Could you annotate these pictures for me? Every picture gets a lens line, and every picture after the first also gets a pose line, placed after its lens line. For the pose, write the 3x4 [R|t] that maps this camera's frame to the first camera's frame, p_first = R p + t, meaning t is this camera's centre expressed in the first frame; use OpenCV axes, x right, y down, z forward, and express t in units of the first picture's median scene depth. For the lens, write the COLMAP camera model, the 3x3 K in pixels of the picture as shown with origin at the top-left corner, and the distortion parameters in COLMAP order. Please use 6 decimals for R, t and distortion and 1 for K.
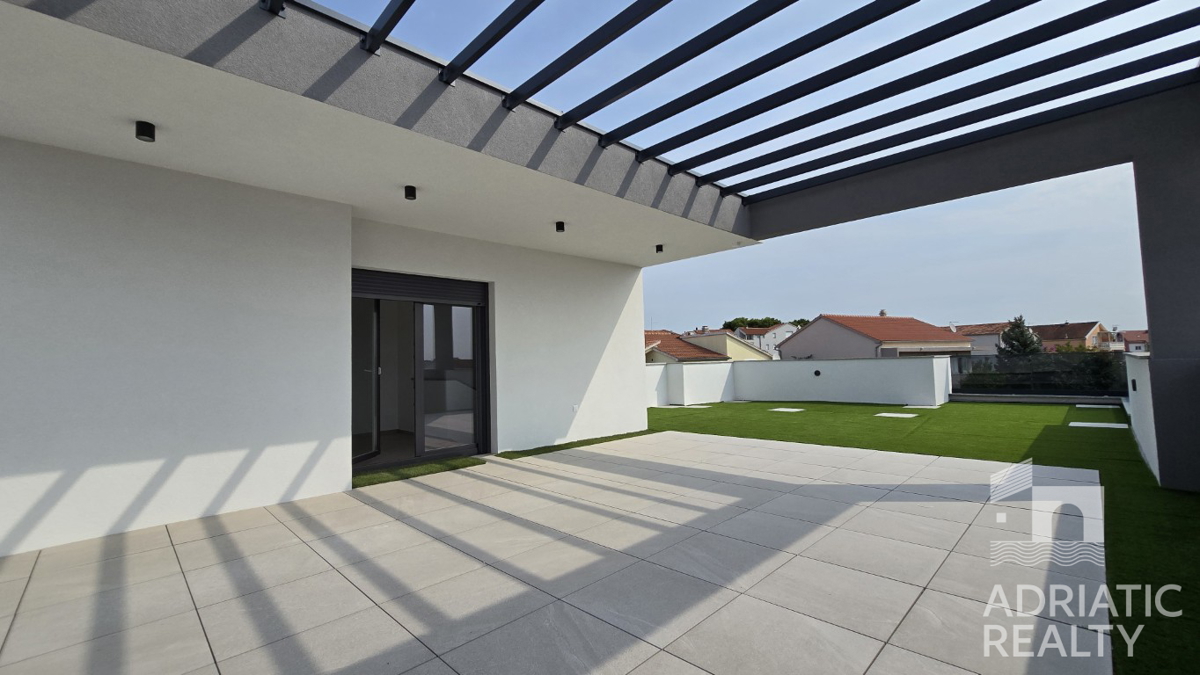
lens RADIAL K [[495.9, 0, 600.0], [0, 495.9, 337.5], [0, 0, 1]] dist [-0.010201, -0.000103]
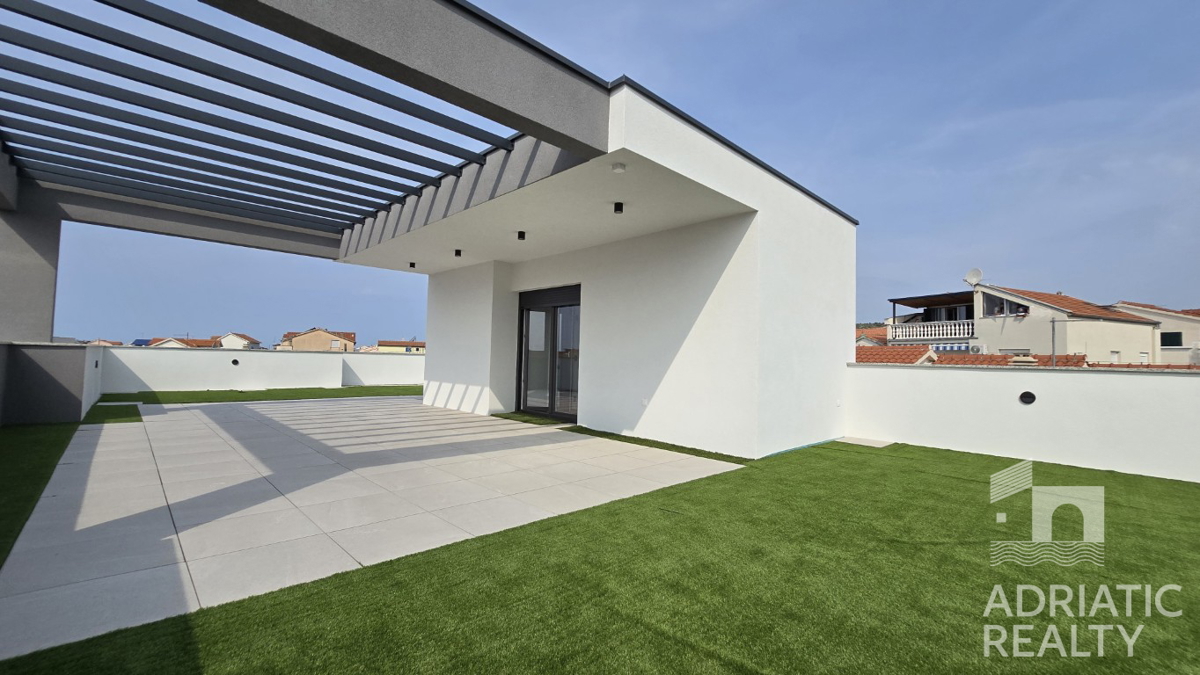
lens RADIAL K [[495.9, 0, 600.0], [0, 495.9, 337.5], [0, 0, 1]] dist [-0.010201, -0.000103]
pose [[-0.005292, -0.013633, -0.999893, 0.879143], [0.031895, 0.999396, -0.013795, 0.033884], [0.999477, -0.031964, -0.004854, 0.948518]]
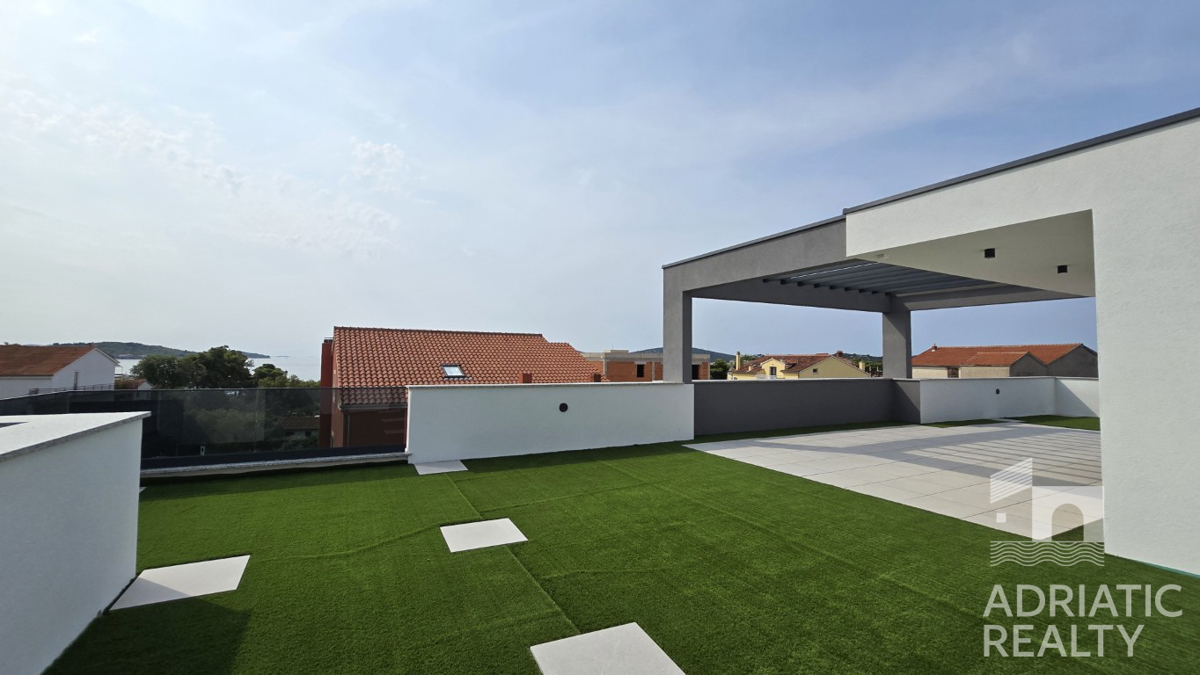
lens RADIAL K [[495.9, 0, 600.0], [0, 495.9, 337.5], [0, 0, 1]] dist [-0.010201, -0.000103]
pose [[-0.955348, 0.032084, 0.293737, 0.503533], [0.000942, 0.994413, -0.105555, 0.037137], [-0.295483, -0.100565, -0.950040, 1.837344]]
